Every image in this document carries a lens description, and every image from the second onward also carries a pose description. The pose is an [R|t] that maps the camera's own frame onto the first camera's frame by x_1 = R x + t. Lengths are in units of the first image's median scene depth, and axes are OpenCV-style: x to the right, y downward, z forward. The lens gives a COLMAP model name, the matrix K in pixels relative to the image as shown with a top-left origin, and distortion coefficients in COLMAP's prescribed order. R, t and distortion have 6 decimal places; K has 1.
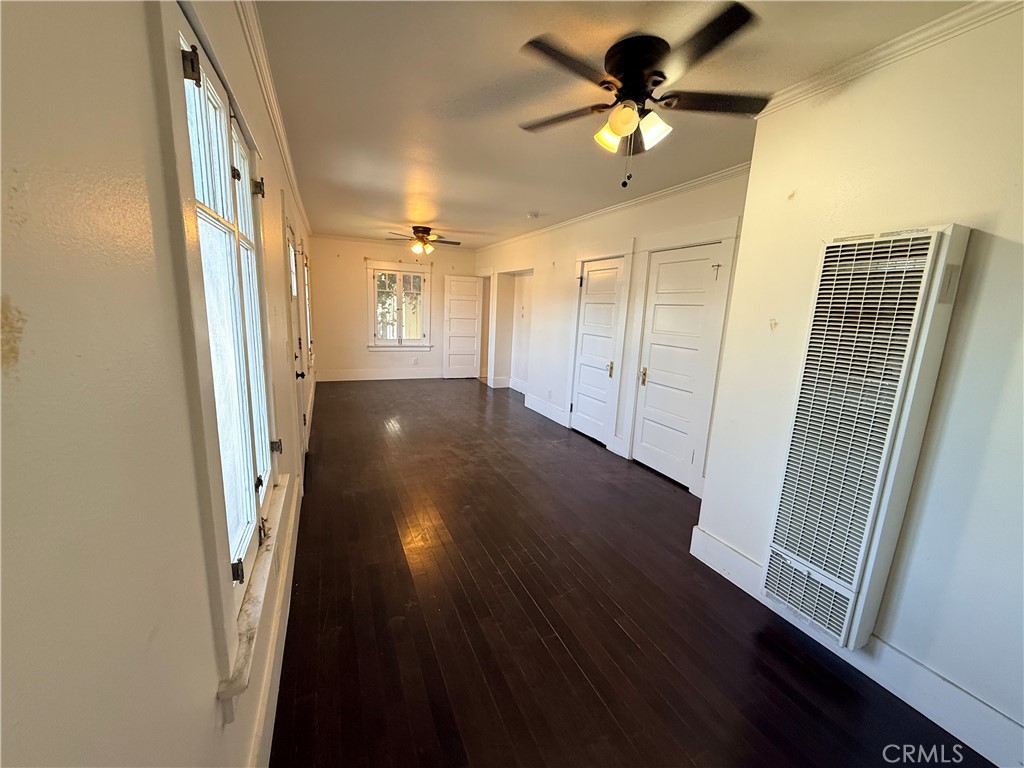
lens RADIAL K [[406.5, 0, 510.2], [0, 406.5, 384.9], [0, 0, 1]] dist [-0.000445, 0.000026]
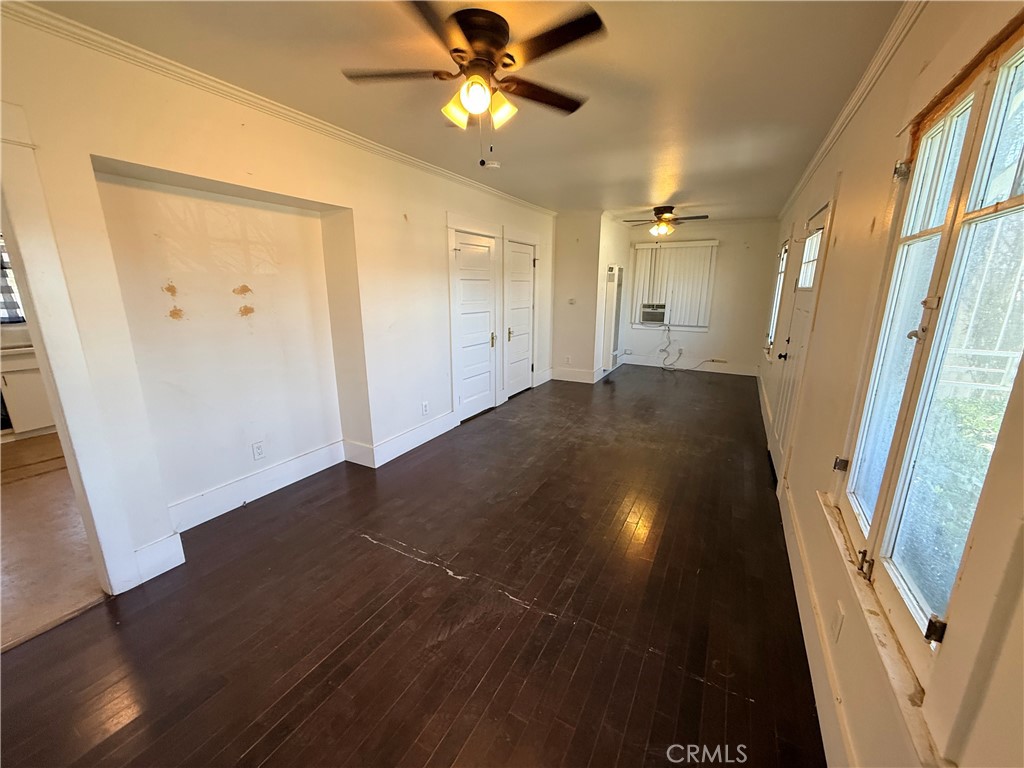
lens RADIAL K [[406.5, 0, 510.2], [0, 406.5, 384.9], [0, 0, 1]] dist [-0.000445, 0.000026]
pose [[-0.606099, -0.230073, 0.761388, -0.665015], [0.121484, 0.919242, 0.374480, -0.335381], [-0.786057, 0.319468, -0.529201, 1.580426]]
